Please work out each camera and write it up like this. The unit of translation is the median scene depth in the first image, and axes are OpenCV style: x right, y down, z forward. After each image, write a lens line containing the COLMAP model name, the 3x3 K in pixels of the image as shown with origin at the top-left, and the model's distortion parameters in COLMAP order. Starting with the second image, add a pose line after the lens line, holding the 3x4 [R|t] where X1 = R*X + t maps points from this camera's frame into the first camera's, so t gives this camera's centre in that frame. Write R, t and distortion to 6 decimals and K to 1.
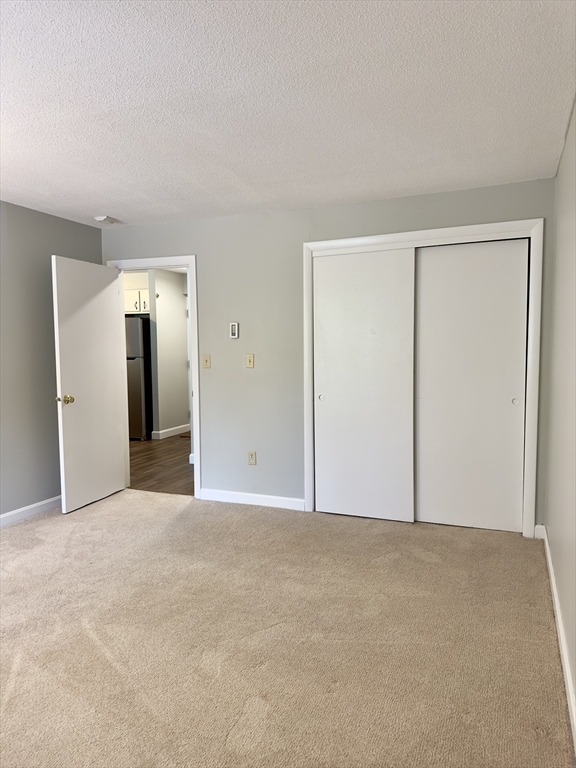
lens RADIAL K [[522.3, 0, 288.0], [0, 522.3, 384.0], [0, 0, 1]] dist [0.026316, -0.000911]
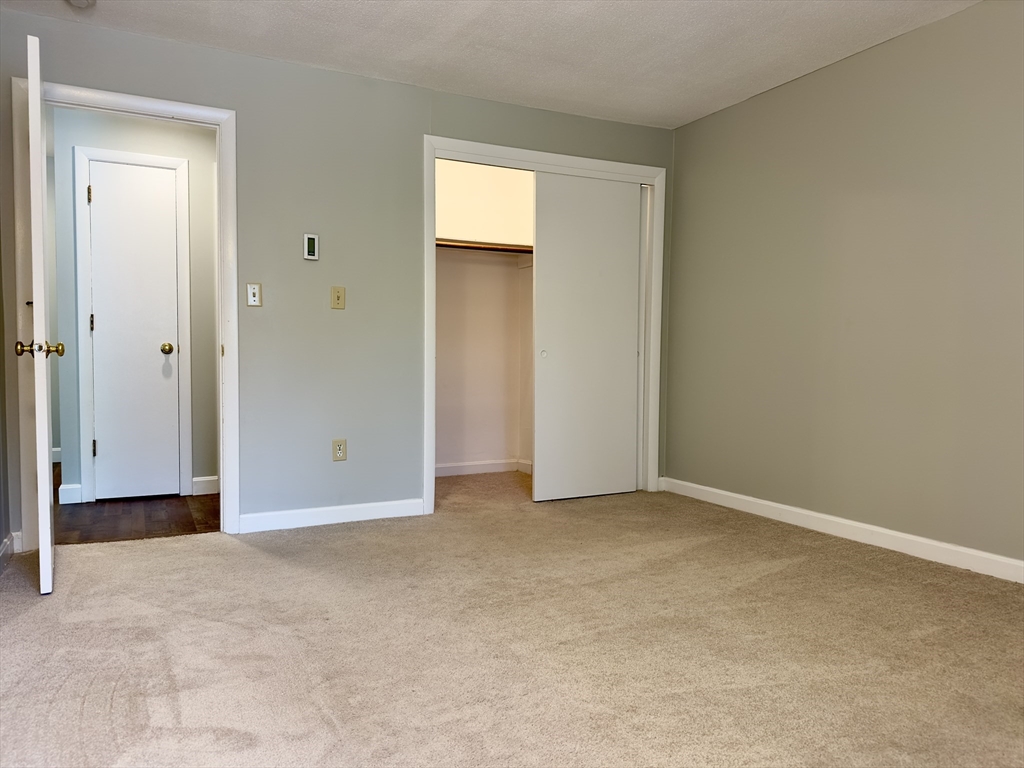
lens RADIAL K [[745.9, 0, 512.0], [0, 745.9, 384.0], [0, 0, 1]] dist [-0.001051, -0.001940]
pose [[0.649444, -0.016869, 0.760223, -0.671705], [0.037075, 0.999267, -0.009499, 0.084105], [-0.759505, 0.034354, 0.649593, 0.259571]]
